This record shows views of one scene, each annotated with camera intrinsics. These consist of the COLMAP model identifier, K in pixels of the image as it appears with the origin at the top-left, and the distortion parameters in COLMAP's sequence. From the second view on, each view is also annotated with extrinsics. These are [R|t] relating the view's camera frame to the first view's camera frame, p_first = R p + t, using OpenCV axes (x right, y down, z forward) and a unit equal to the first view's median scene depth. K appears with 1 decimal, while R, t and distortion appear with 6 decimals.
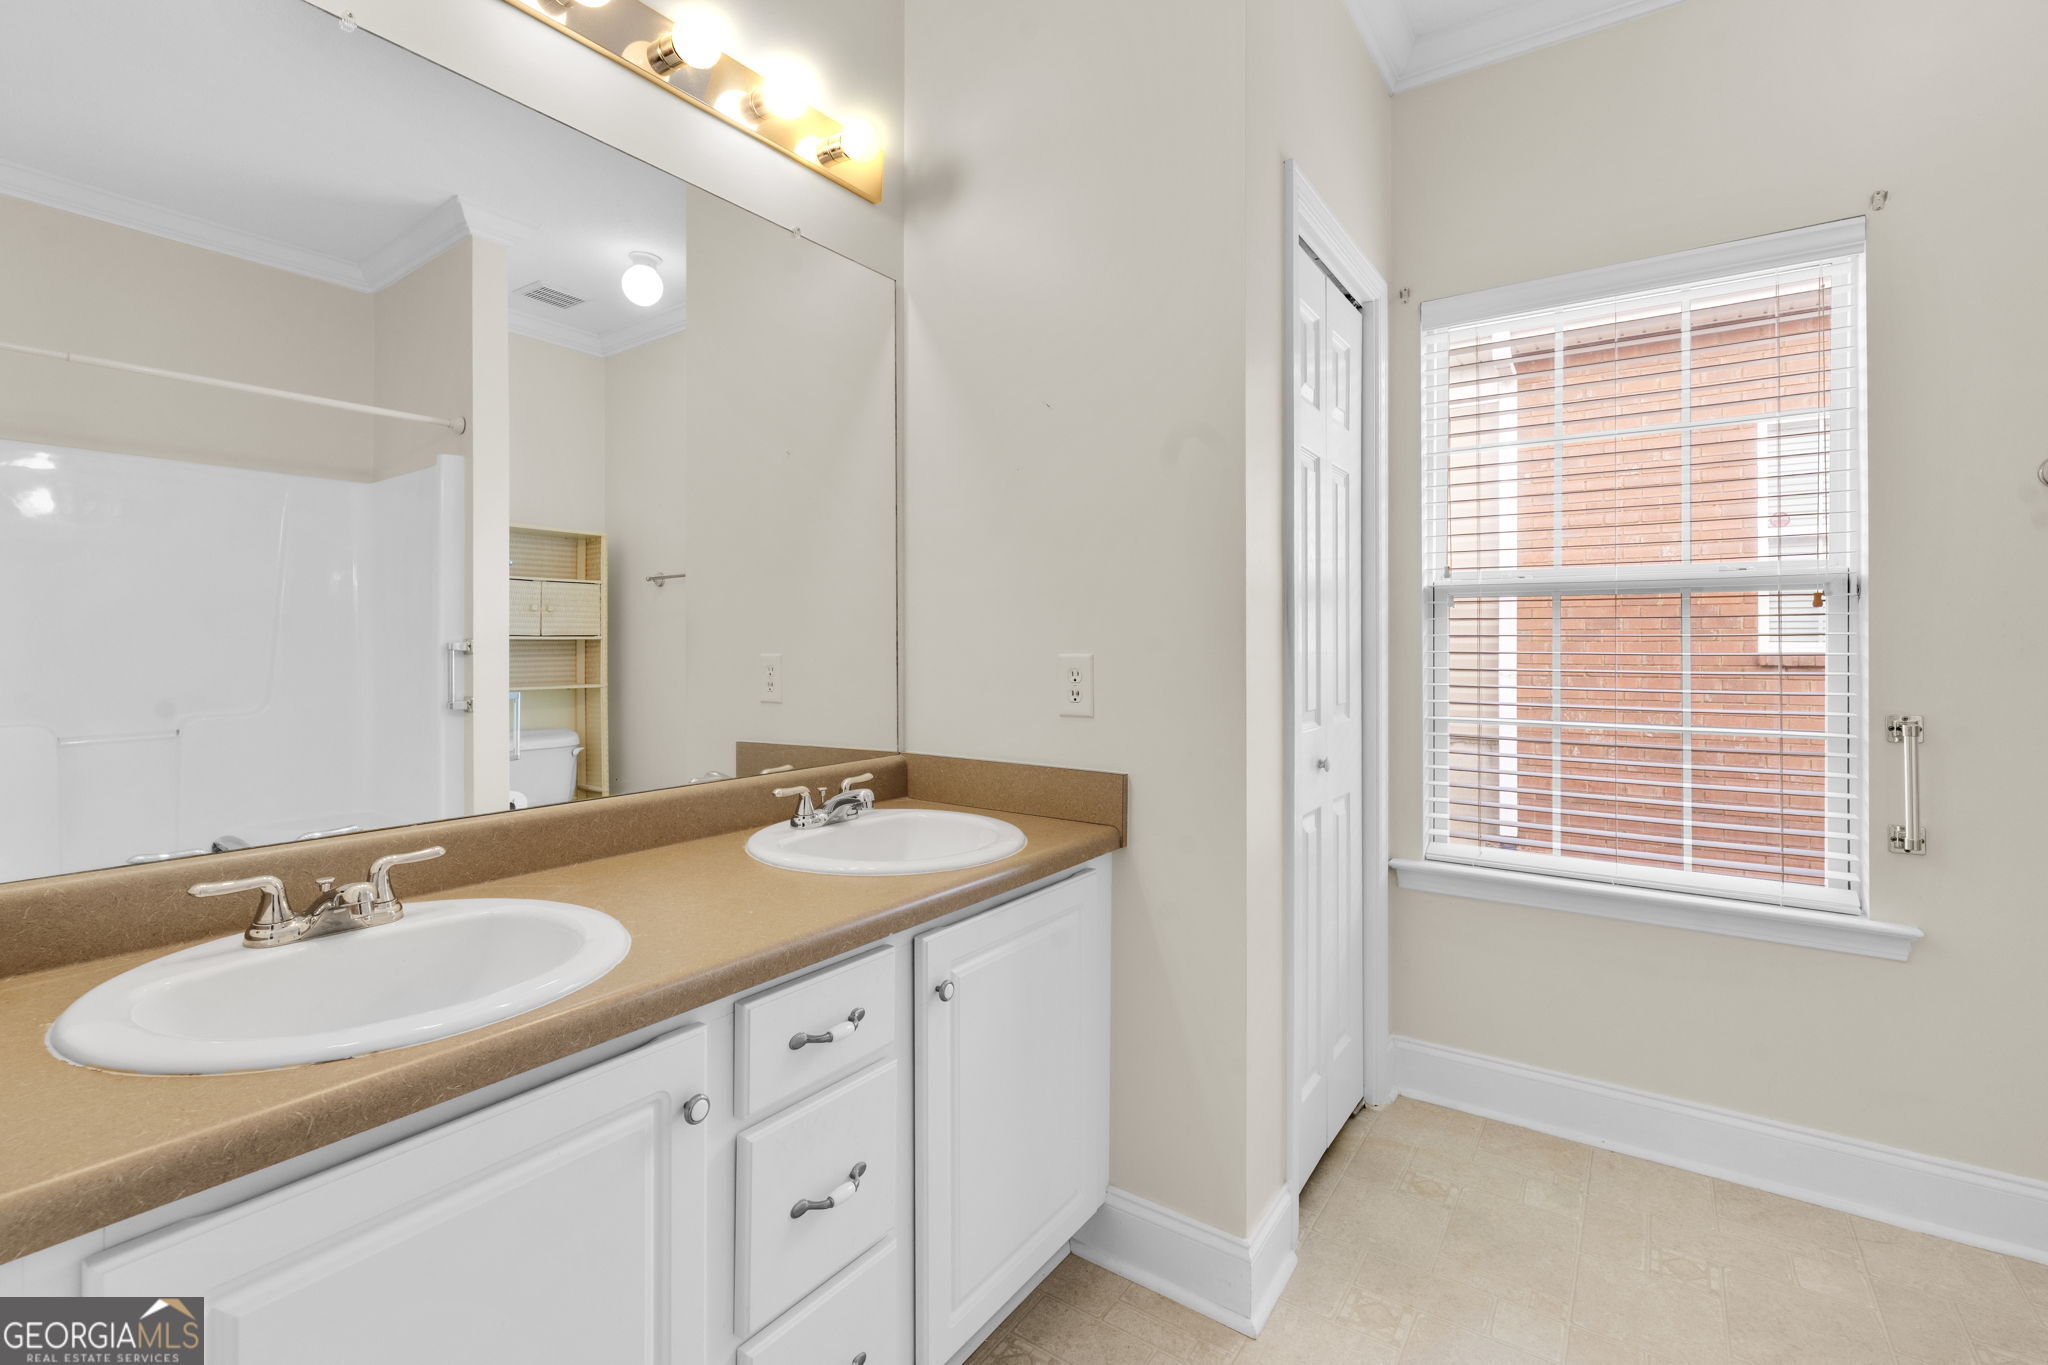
lens RADIAL K [[914.3, 0, 1029.0], [0, 914.3, 652.9], [0, 0, 1]] dist [-0.006271, -0.000117]
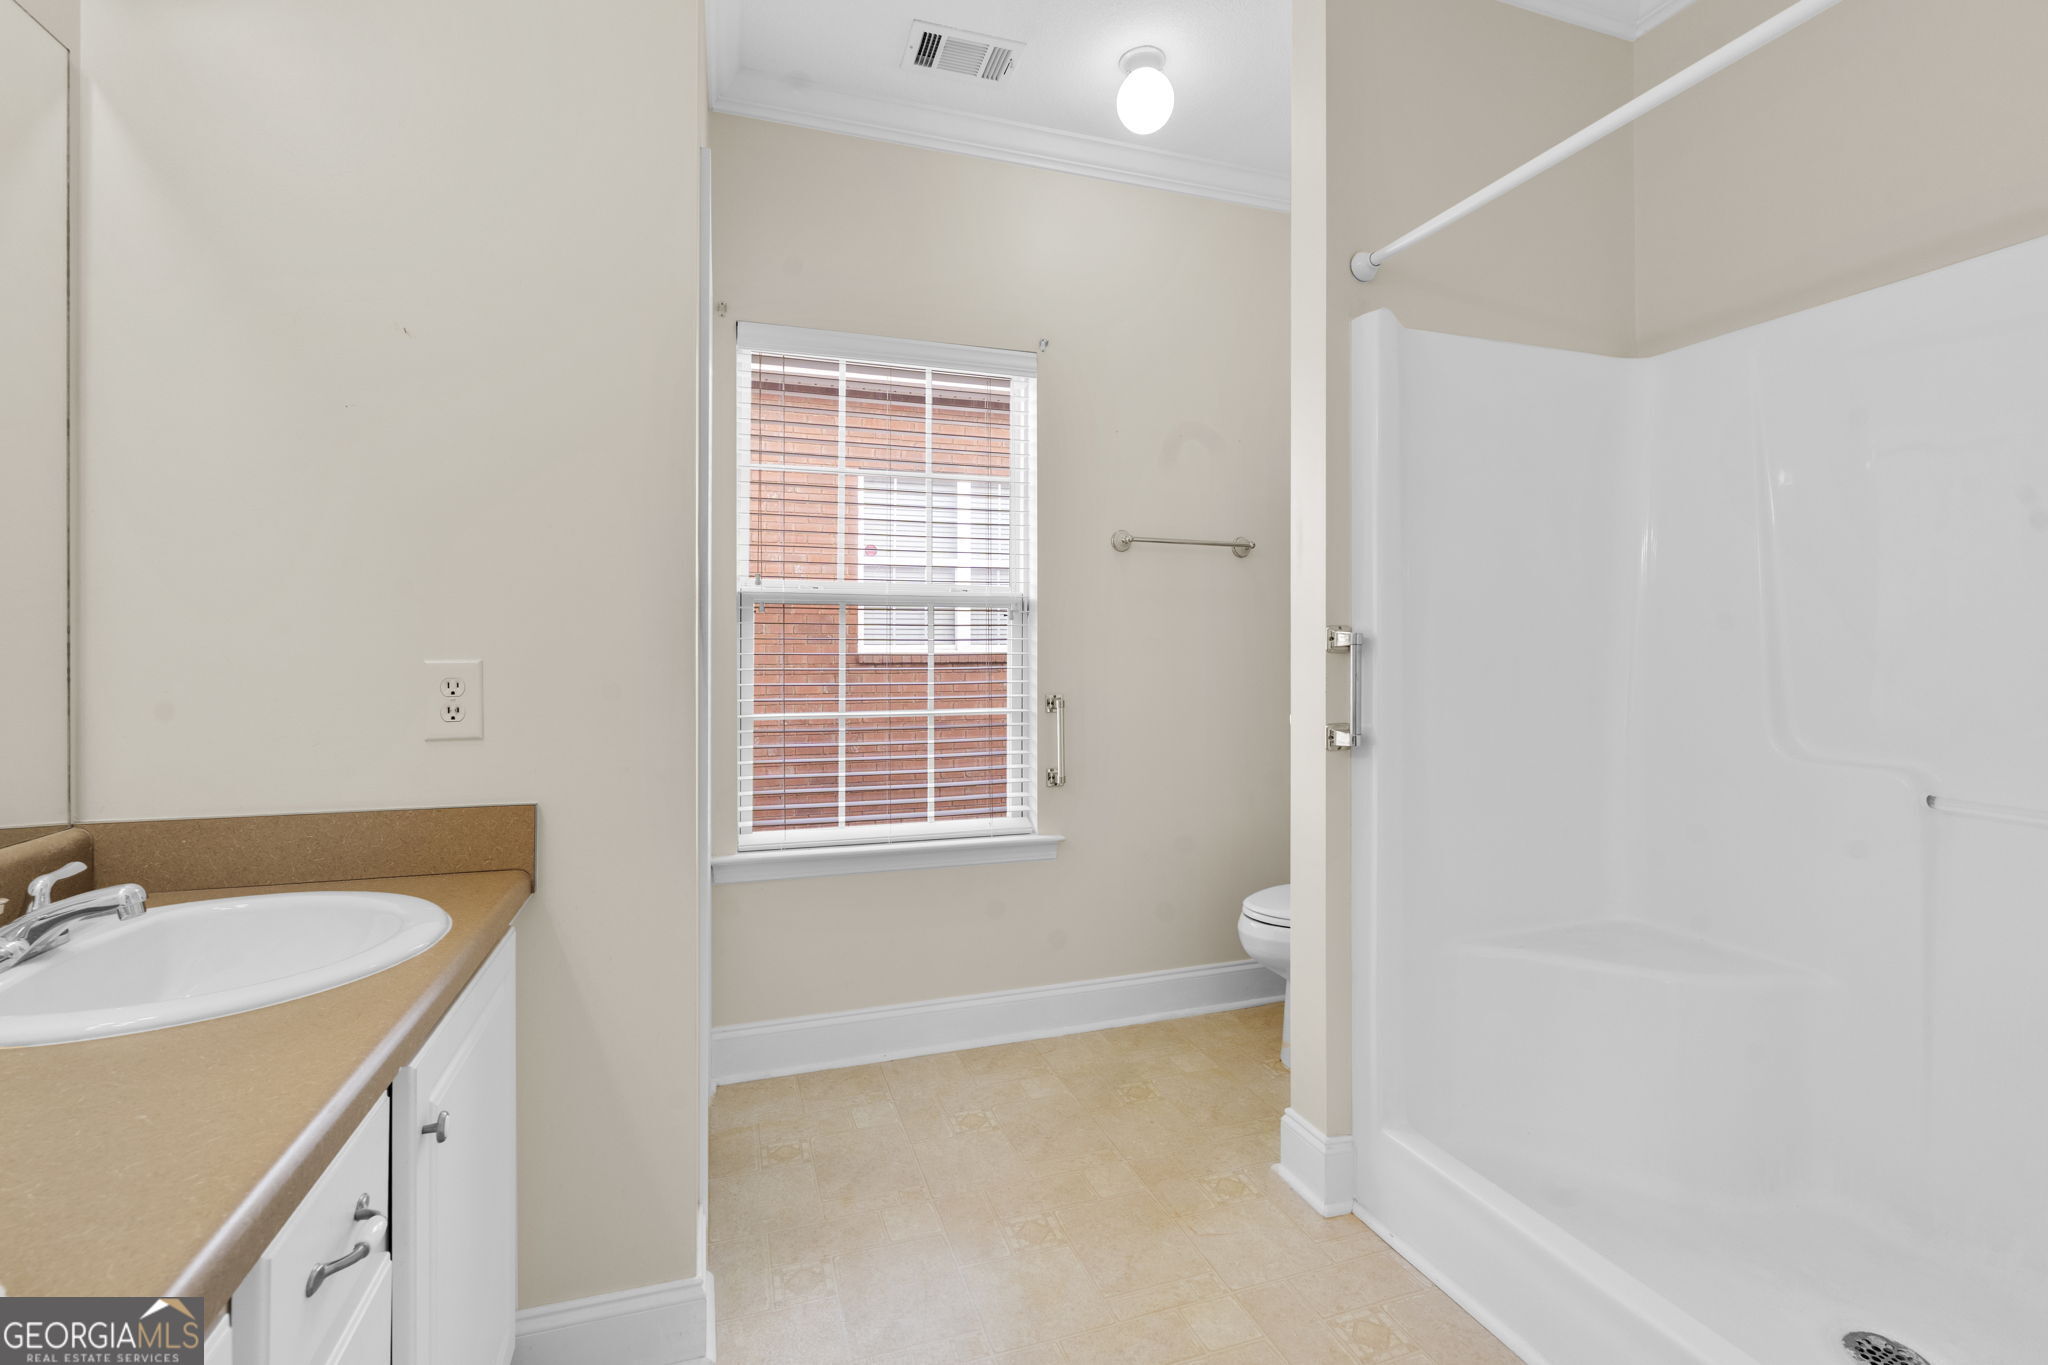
lens RADIAL K [[914.3, 0, 1029.0], [0, 914.3, 652.9], [0, 0, 1]] dist [-0.006271, -0.000117]
pose [[0.595363, -0.006258, 0.803432, -0.253919], [0.008614, 0.999962, 0.001405, -0.001209], [-0.803410, 0.006084, 0.595395, 0.127474]]
